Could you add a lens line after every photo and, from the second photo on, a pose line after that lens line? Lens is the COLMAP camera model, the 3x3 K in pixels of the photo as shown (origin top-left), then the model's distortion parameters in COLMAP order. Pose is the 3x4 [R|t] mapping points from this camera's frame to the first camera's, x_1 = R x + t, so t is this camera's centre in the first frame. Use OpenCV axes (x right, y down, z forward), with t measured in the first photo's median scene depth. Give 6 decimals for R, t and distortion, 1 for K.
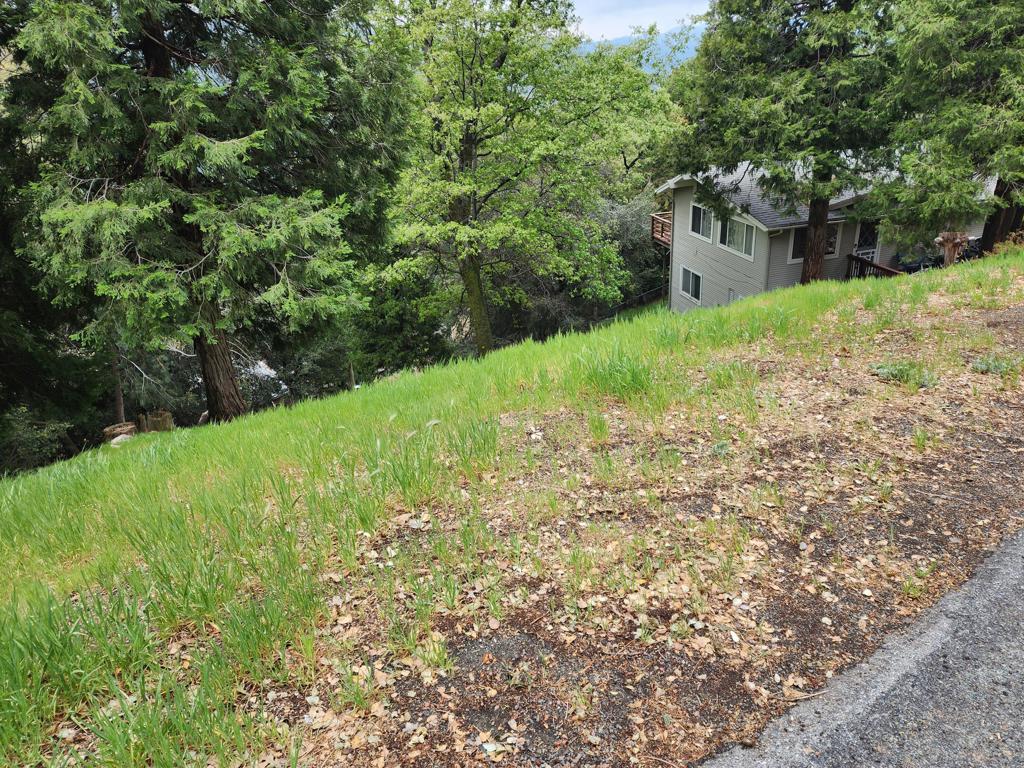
lens RADIAL K [[691.1, 0, 517.6], [0, 691.1, 382.4], [0, 0, 1]] dist [0.065217, -0.055295]
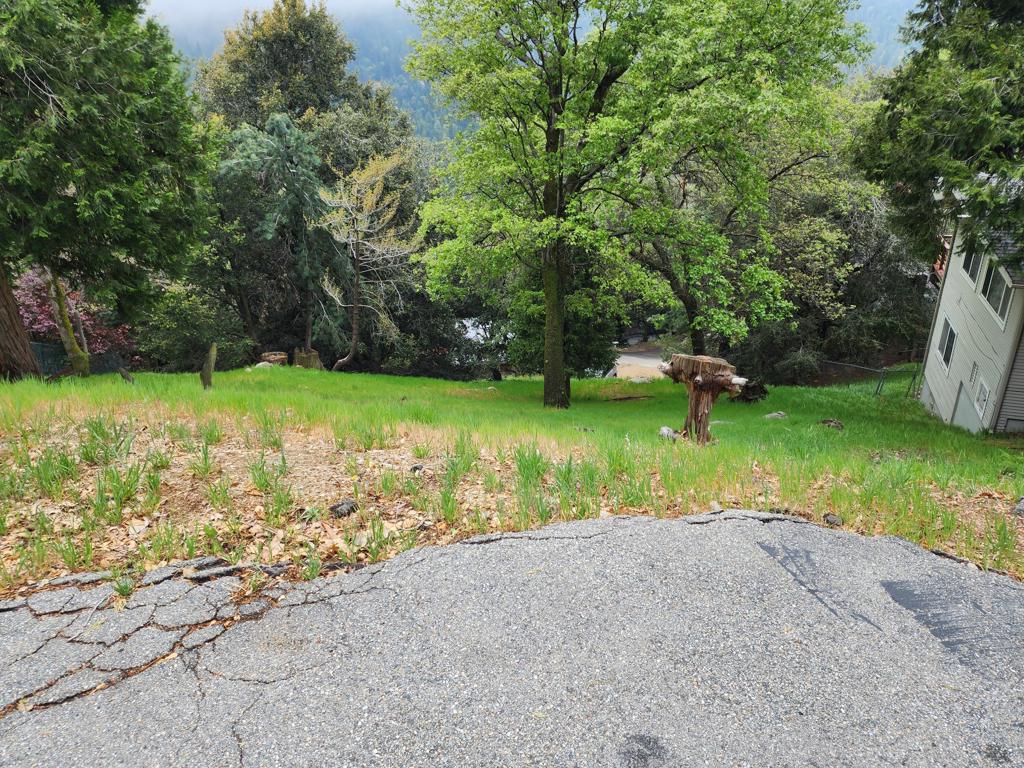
lens RADIAL K [[691.1, 0, 509.6], [0, 691.1, 389.7], [0, 0, 1]] dist [0.065217, -0.055295]
pose [[0.822832, 0.255603, -0.507557, 0.361533], [-0.232300, 0.966395, 0.110074, -0.102533], [0.518636, 0.027333, 0.854558, 0.256990]]
